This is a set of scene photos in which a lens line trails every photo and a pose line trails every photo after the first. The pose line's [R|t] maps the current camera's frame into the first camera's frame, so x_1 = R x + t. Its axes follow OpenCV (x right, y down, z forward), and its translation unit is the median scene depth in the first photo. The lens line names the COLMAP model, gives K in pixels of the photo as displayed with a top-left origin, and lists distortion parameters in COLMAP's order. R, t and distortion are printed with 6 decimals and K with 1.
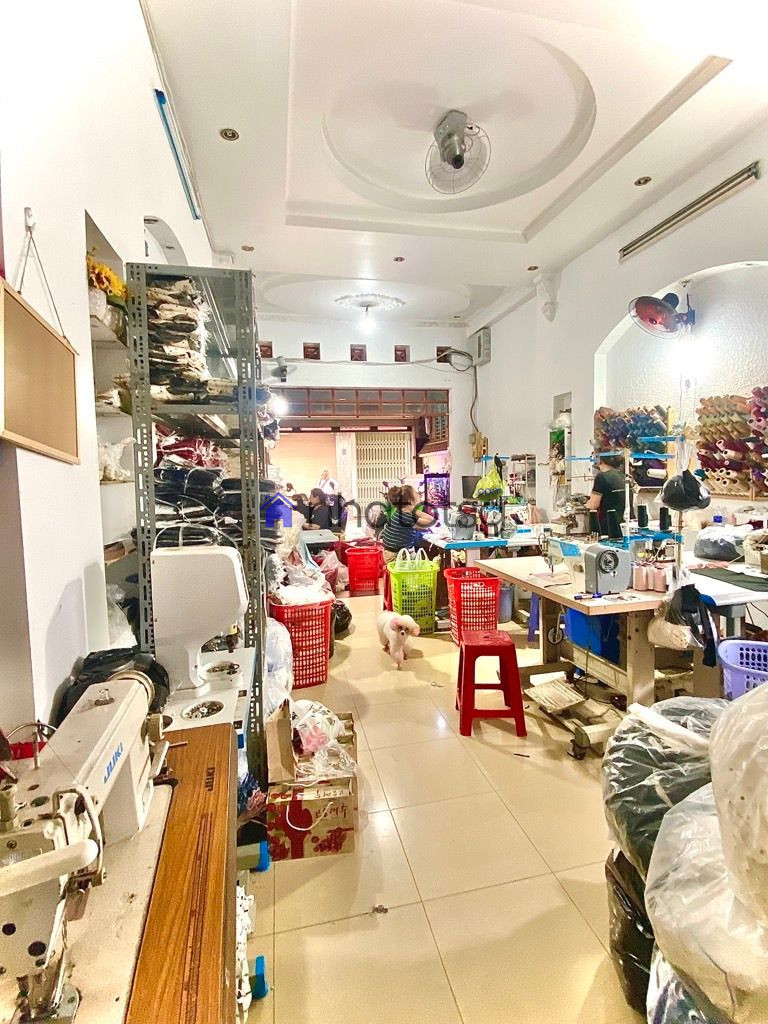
lens RADIAL K [[494.7, 0, 384.0], [0, 494.7, 512.0], [0, 0, 1]] dist [0.037216, -0.000082]
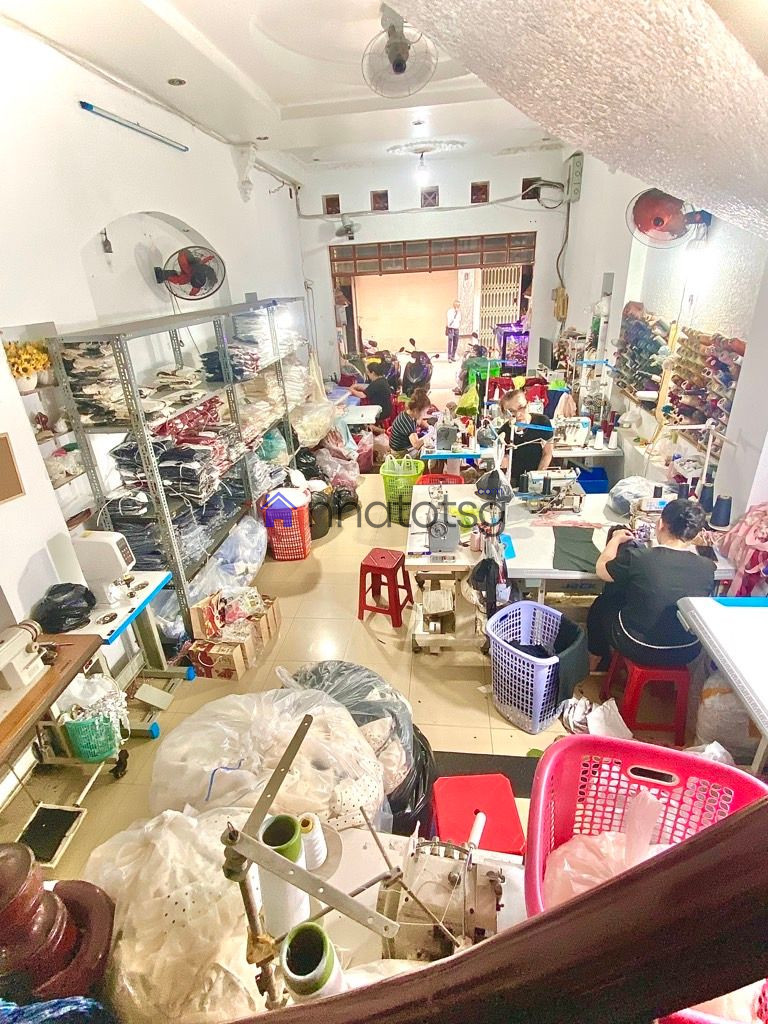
lens RADIAL K [[497.0, 0, 384.0], [0, 497.0, 512.0], [0, 0, 1]] dist [-0.000264, -0.000196]
pose [[0.948266, 0.114701, -0.296033, 0.264793], [0.003741, 0.928353, 0.371682, -0.157399], [0.317455, -0.353560, 0.879896, -0.047775]]
